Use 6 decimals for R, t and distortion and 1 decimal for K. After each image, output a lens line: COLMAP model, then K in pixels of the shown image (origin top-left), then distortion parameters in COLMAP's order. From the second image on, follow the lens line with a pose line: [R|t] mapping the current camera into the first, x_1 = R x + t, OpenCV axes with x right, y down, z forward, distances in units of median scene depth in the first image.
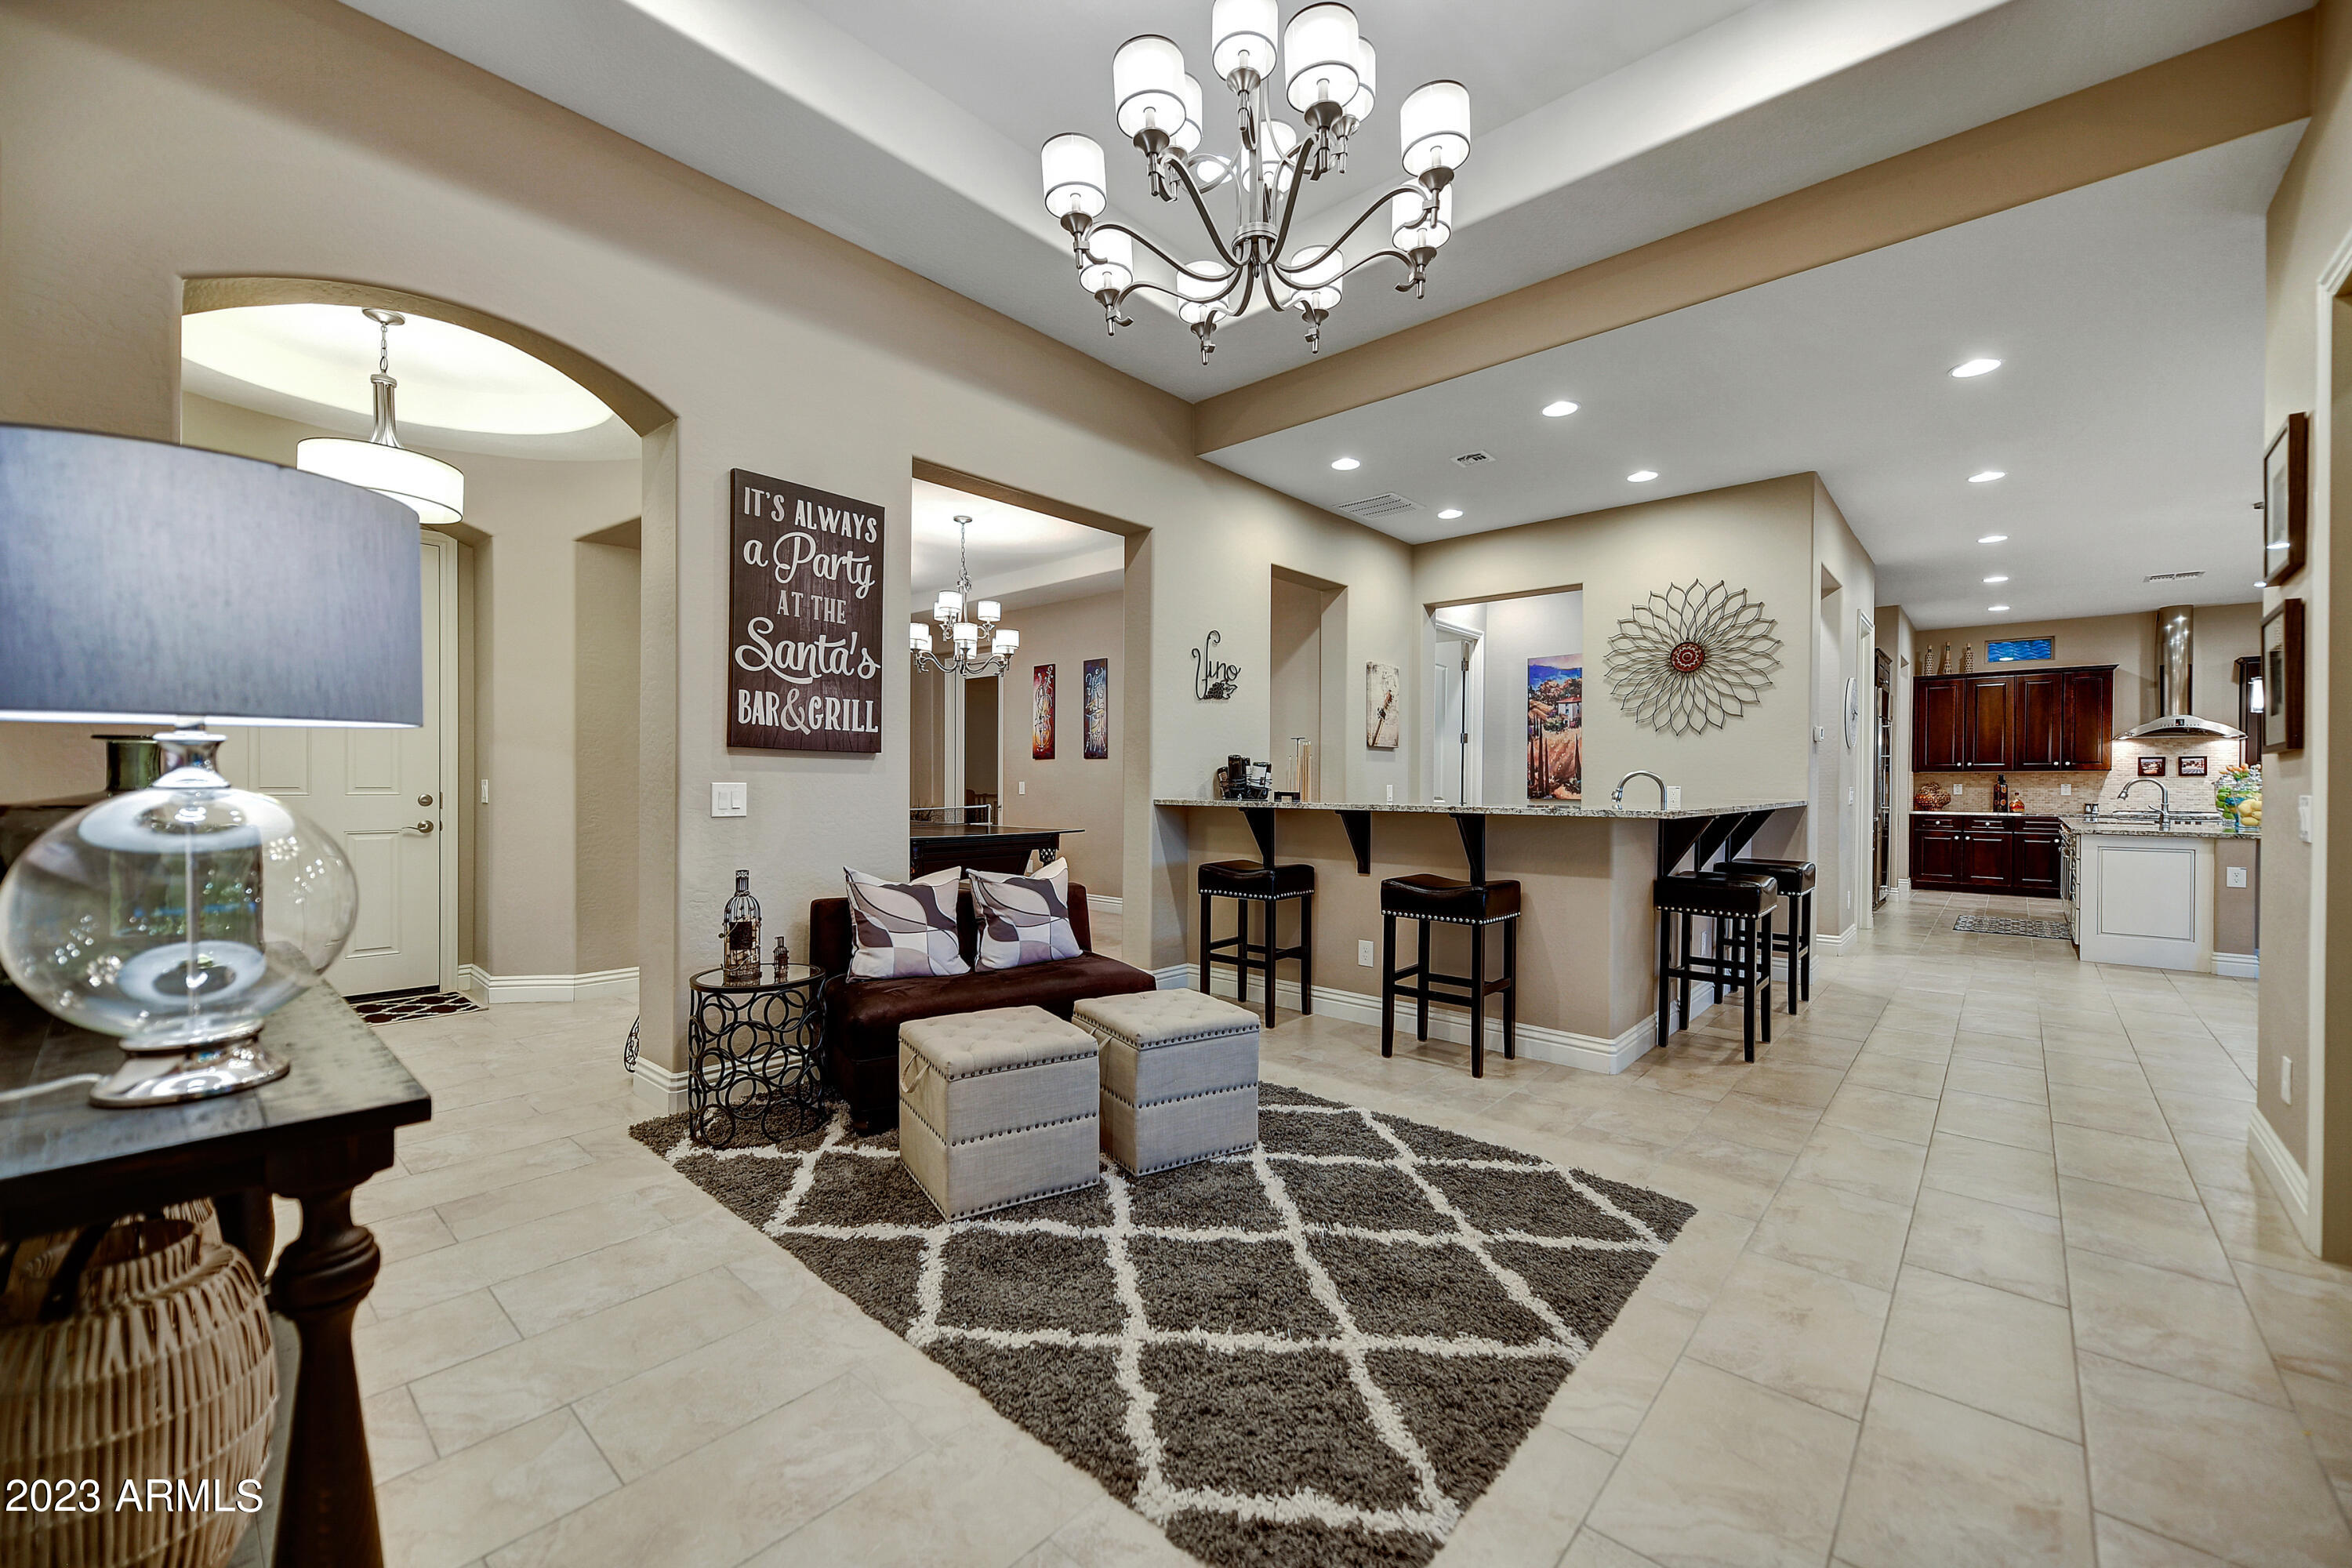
lens RADIAL K [[921.3, 0, 1161.0], [0, 921.3, 790.3], [0, 0, 1]] dist [0.000291, -0.000015]
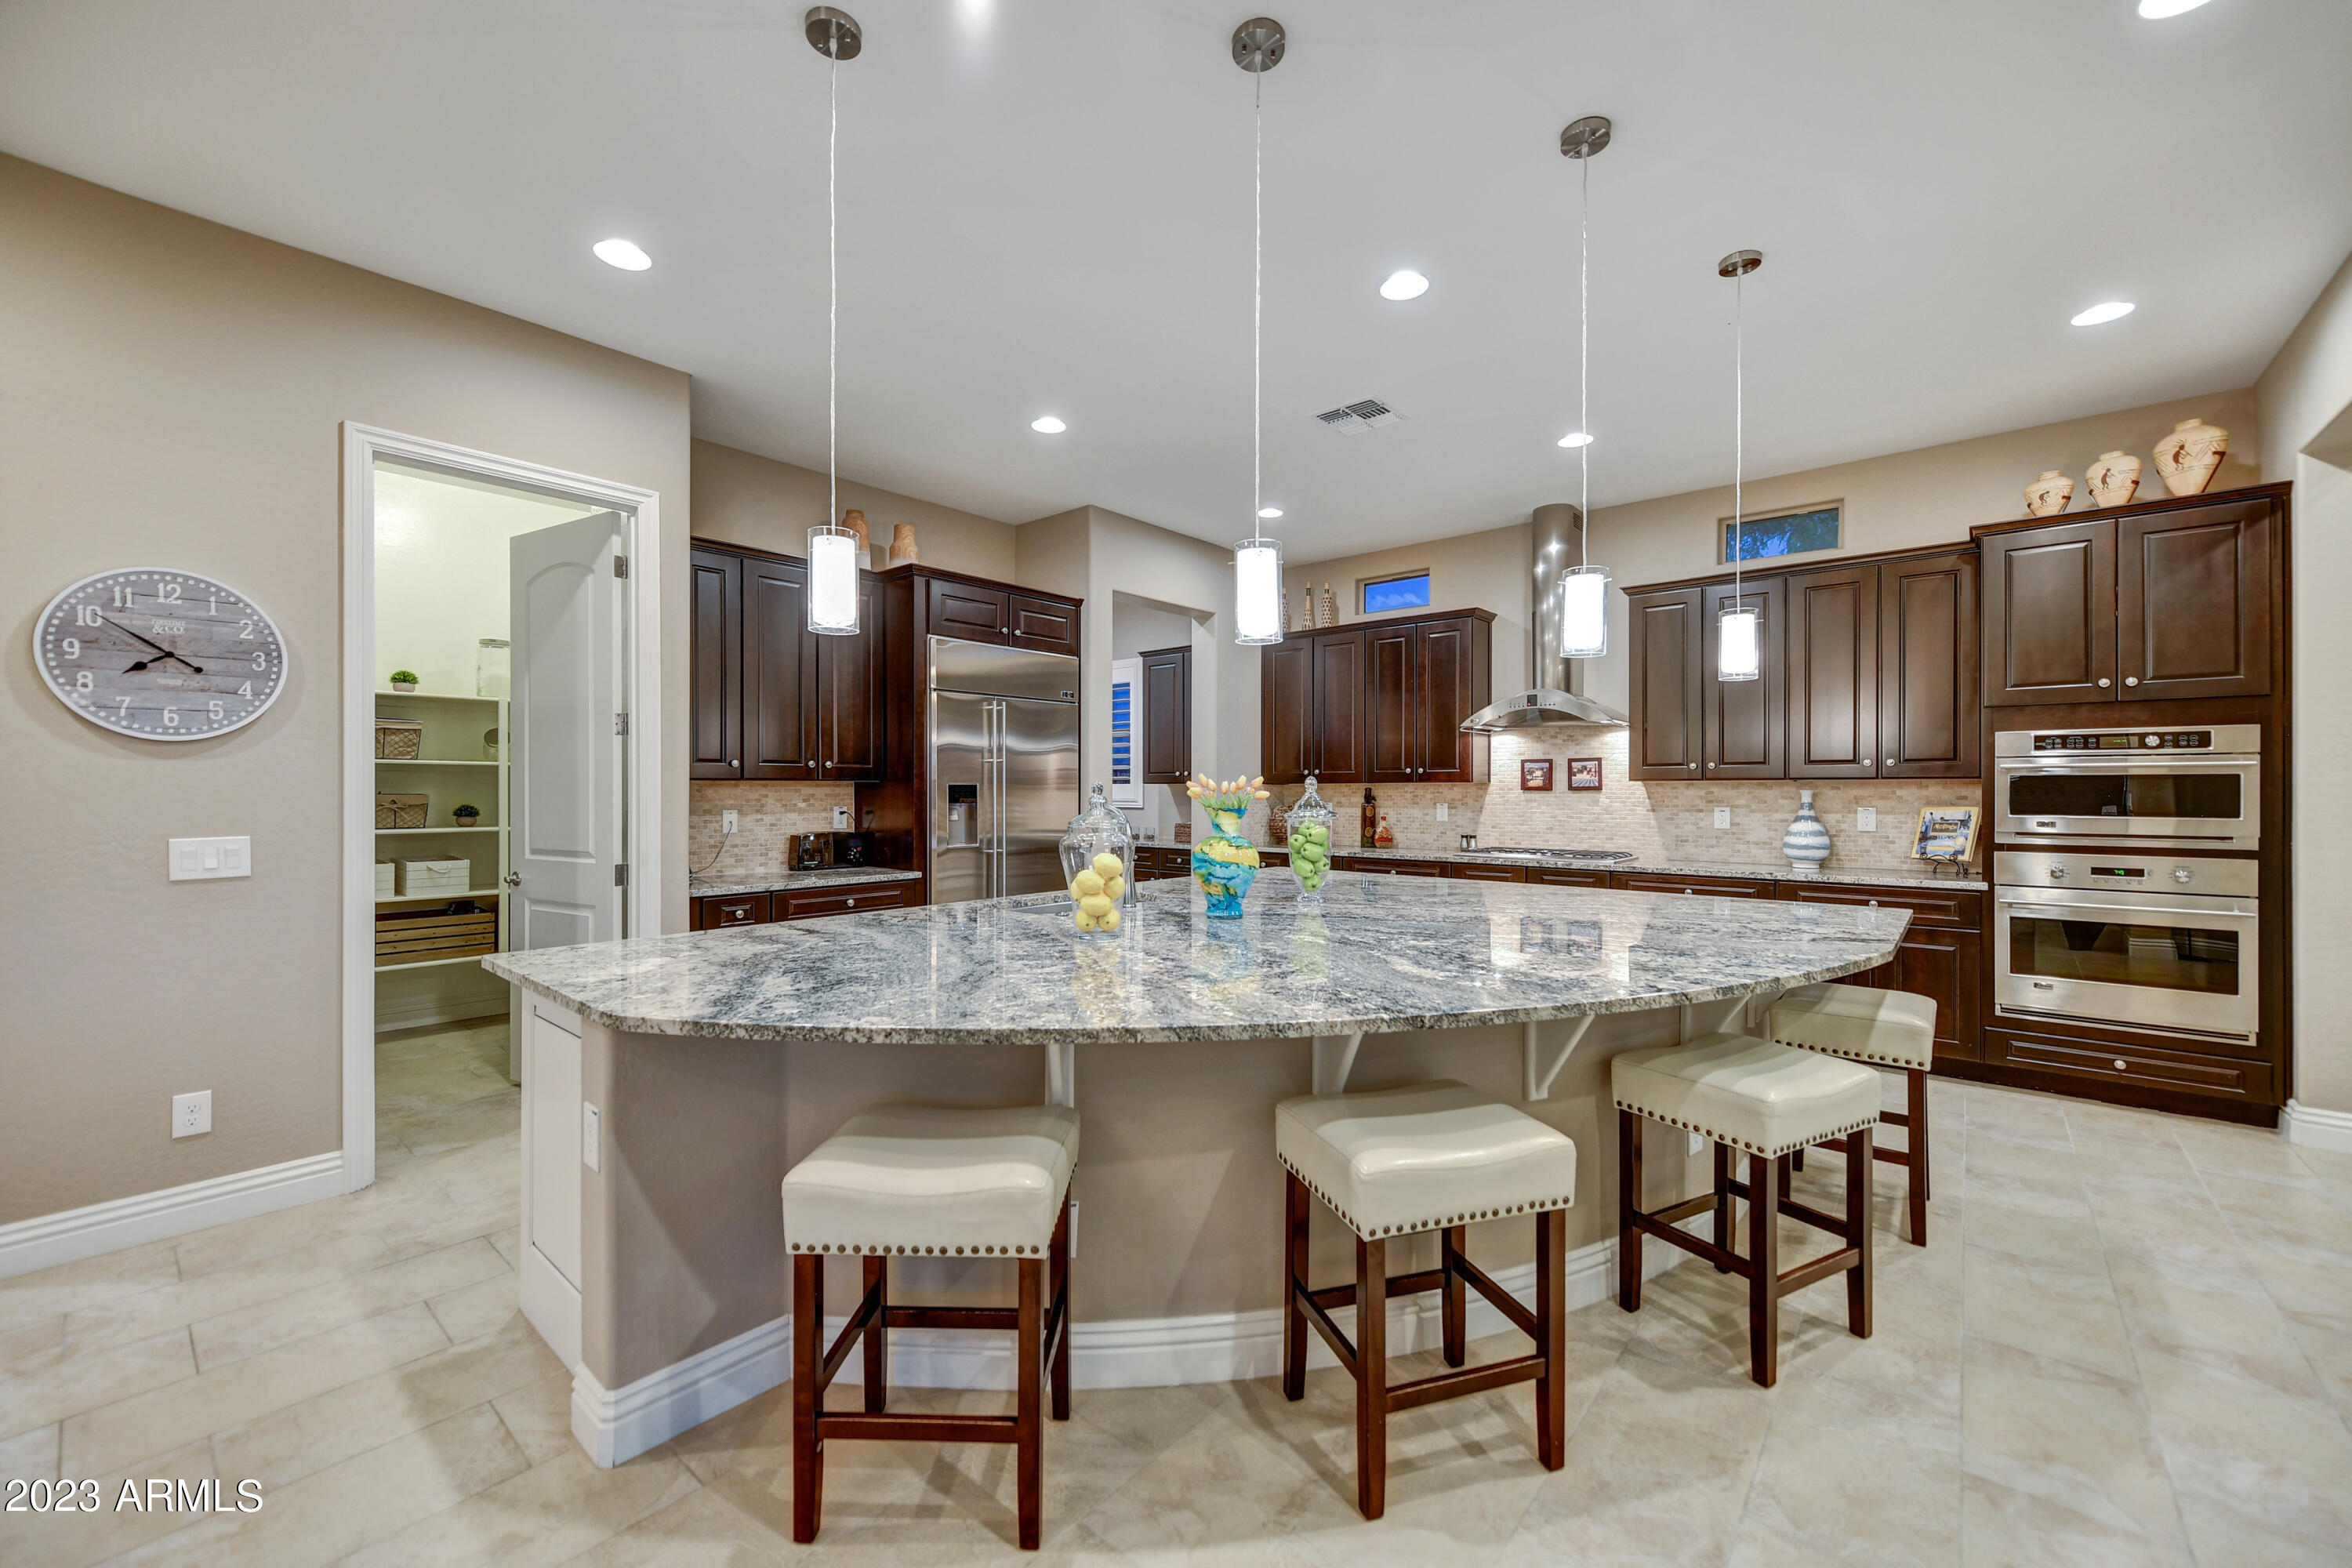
lens RADIAL K [[921.3, 0, 1183.6], [0, 921.3, 792.7], [0, 0, 1]] dist [0.000291, -0.000015]
pose [[0.998758, -0.007383, 0.049270, 1.459276], [0.007487, 0.999970, -0.001925, -0.026172], [-0.049254, 0.002292, 0.998784, 0.728554]]
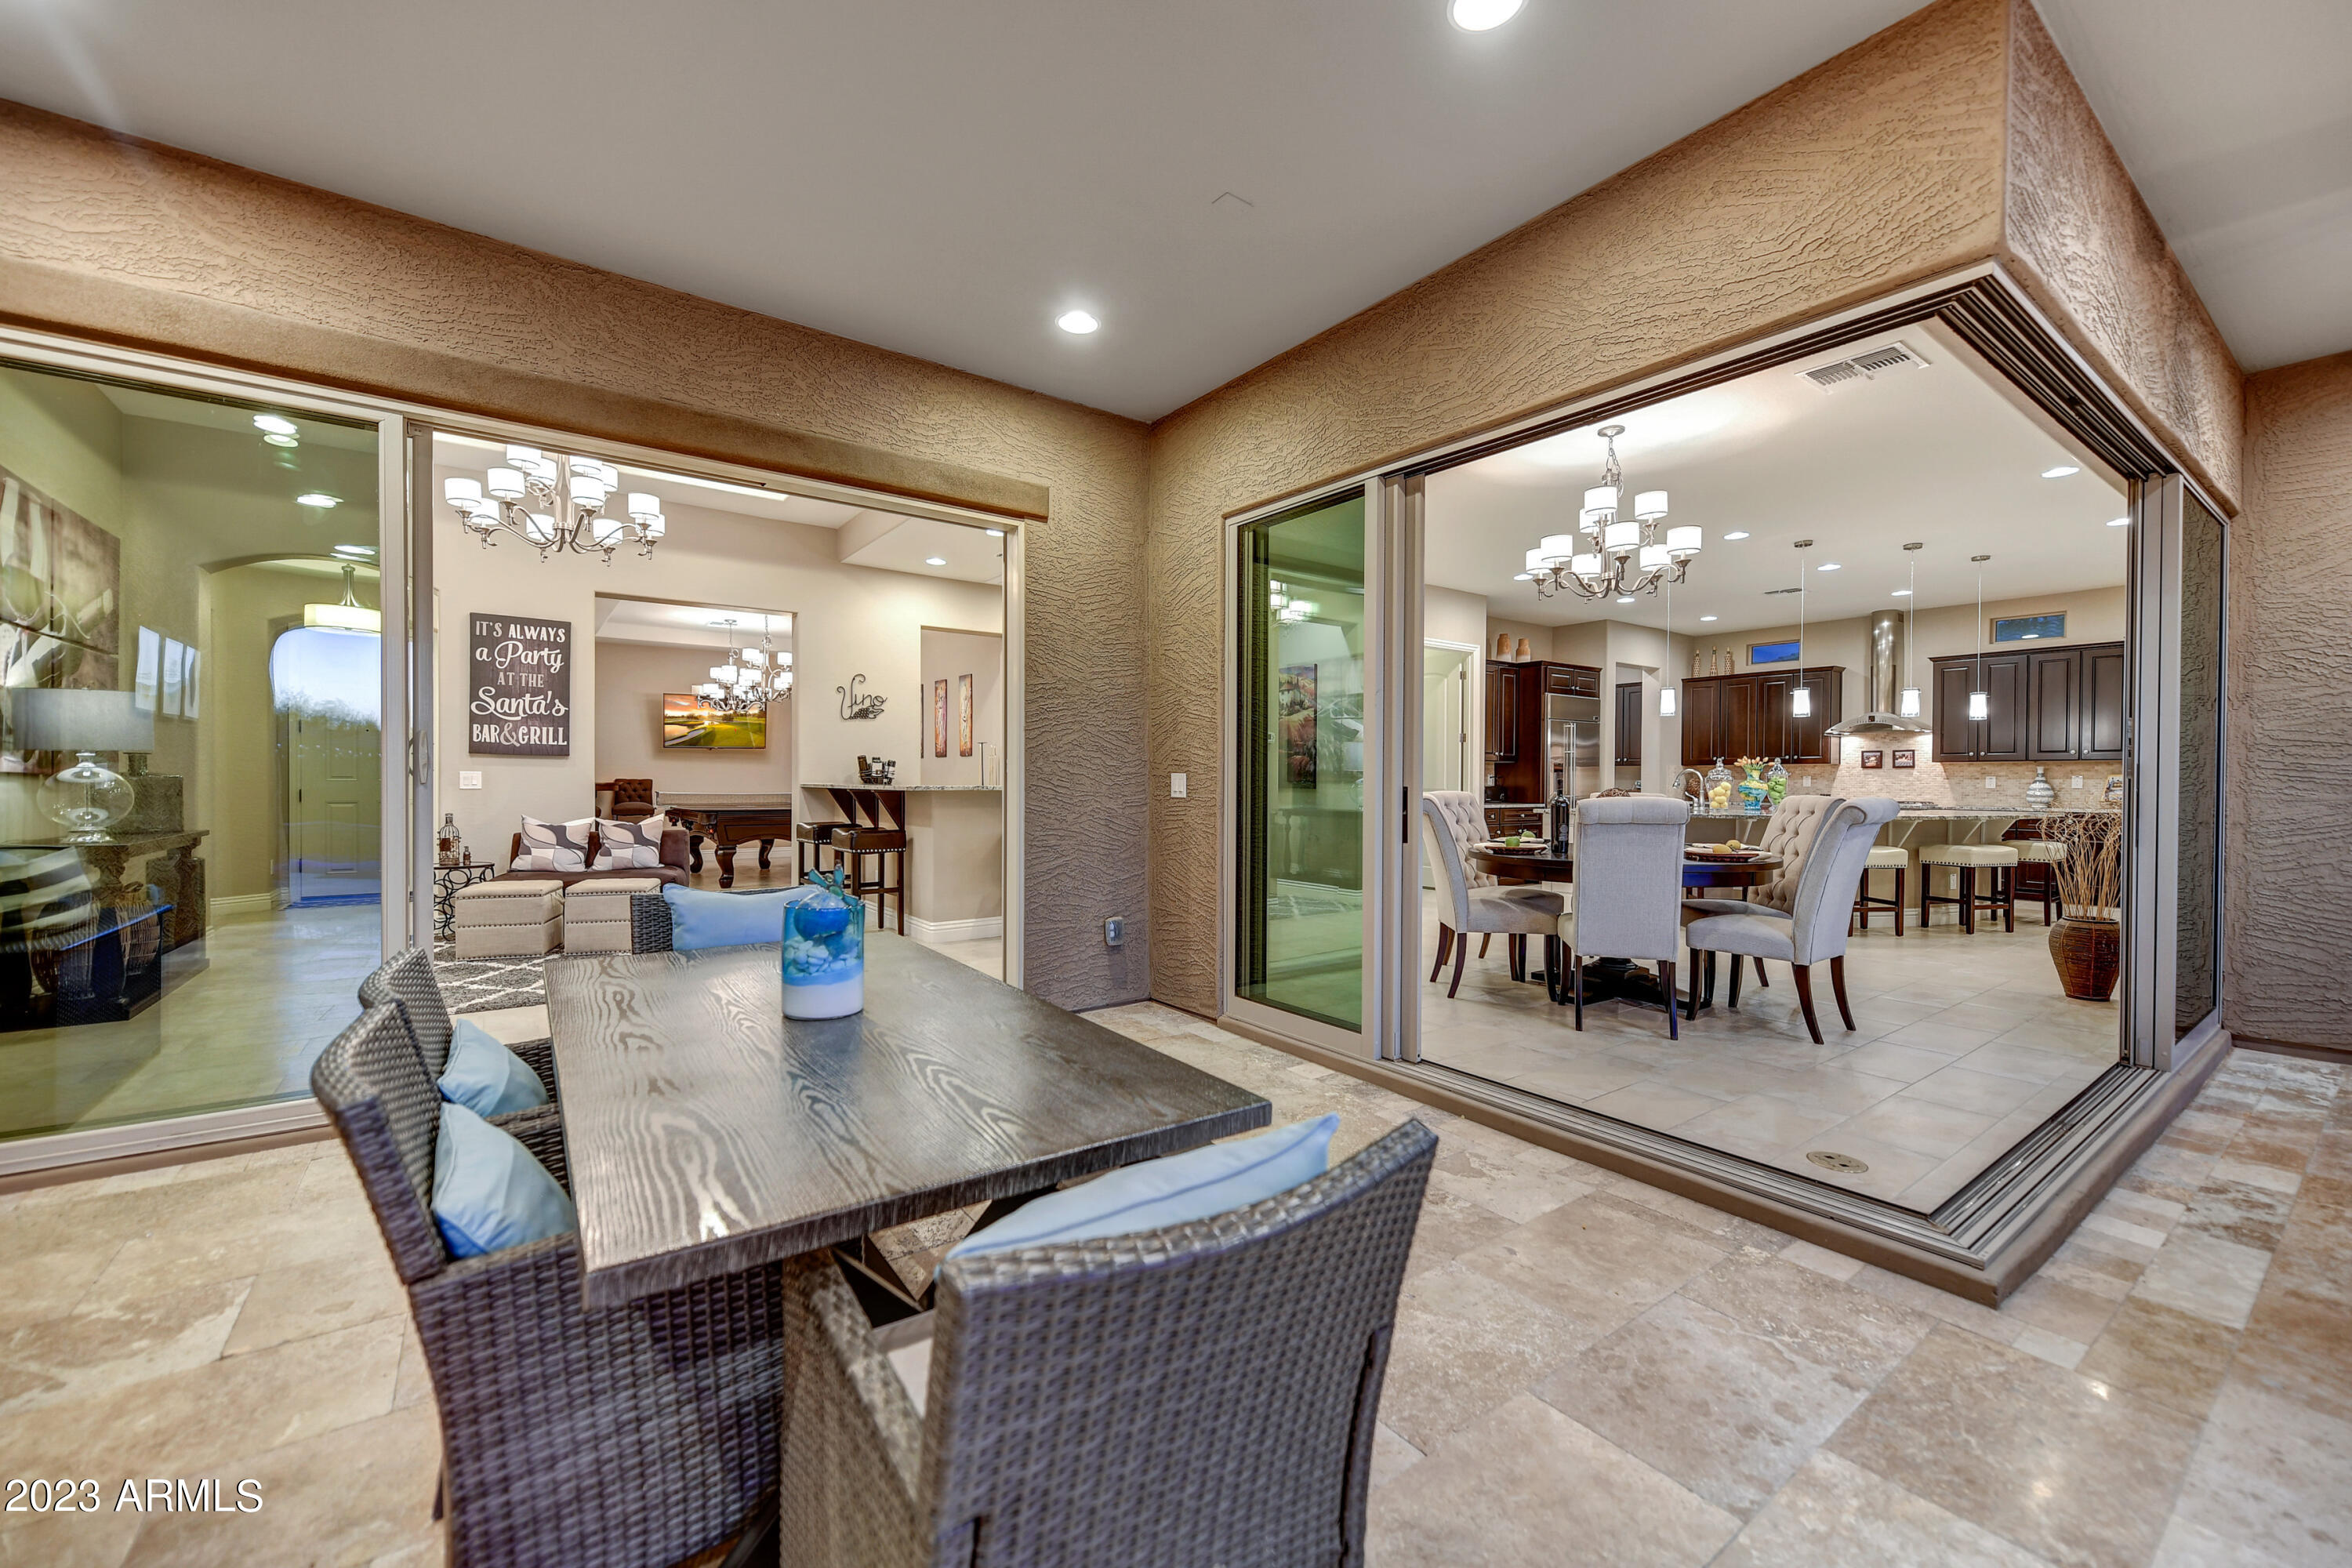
lens RADIAL K [[921.3, 0, 1175.7], [0, 921.3, 791.3], [0, 0, 1]] dist [0.000291, -0.000015]
pose [[0.980793, 0.000686, -0.195052, 0.868819], [-0.000449, 0.999999, 0.001258, 0.018936], [0.195053, -0.001146, 0.980792, -0.396590]]
